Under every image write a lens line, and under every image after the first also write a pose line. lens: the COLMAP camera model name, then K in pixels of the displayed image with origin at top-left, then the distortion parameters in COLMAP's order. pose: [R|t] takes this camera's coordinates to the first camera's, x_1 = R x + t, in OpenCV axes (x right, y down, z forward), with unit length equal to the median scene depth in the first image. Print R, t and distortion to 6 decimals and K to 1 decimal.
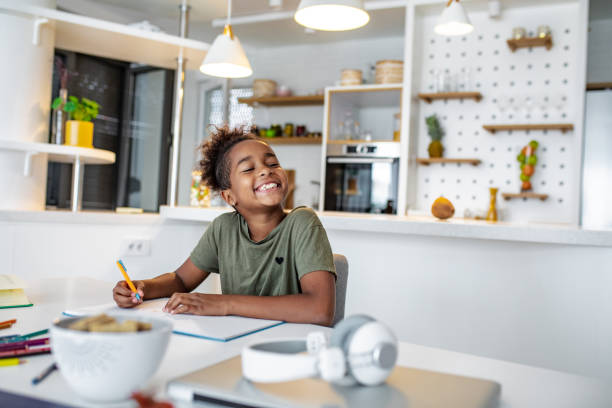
lens RADIAL K [[592.8, 0, 306.0], [0, 592.8, 204.0], [0, 0, 1]] dist [-0.042215, 0.015782]
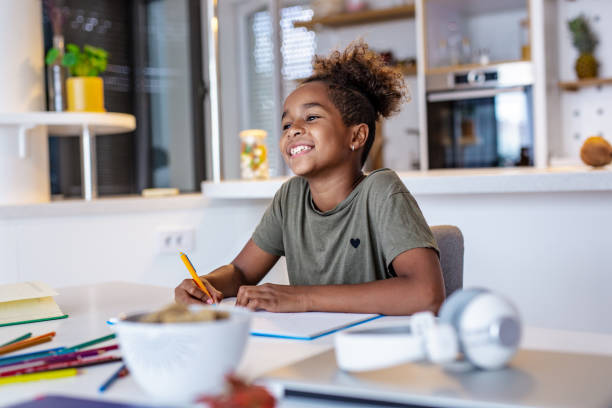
lens RADIAL K [[875.0, 0, 303.0], [0, 875.0, 203.5], [0, 0, 1]] dist [-0.013081, 0.047590]
pose [[0.989751, -0.081526, -0.117243, 0.001826], [0.086152, 0.995669, 0.034943, 0.001343], [0.113887, -0.044685, 0.992488, -0.045321]]
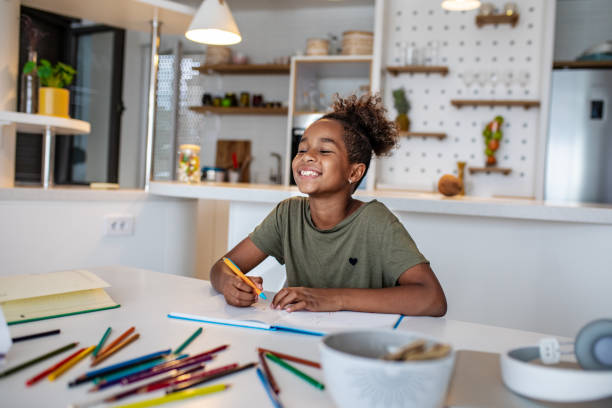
lens RADIAL K [[592.8, 0, 306.0], [0, 592.8, 204.0], [0, 0, 1]] dist [-0.042215, 0.015782]
pose [[0.987982, -0.005162, 0.154486, -0.102805], [-0.003285, 0.998515, 0.054370, -0.009436], [-0.154537, -0.054223, 0.986498, 0.029339]]
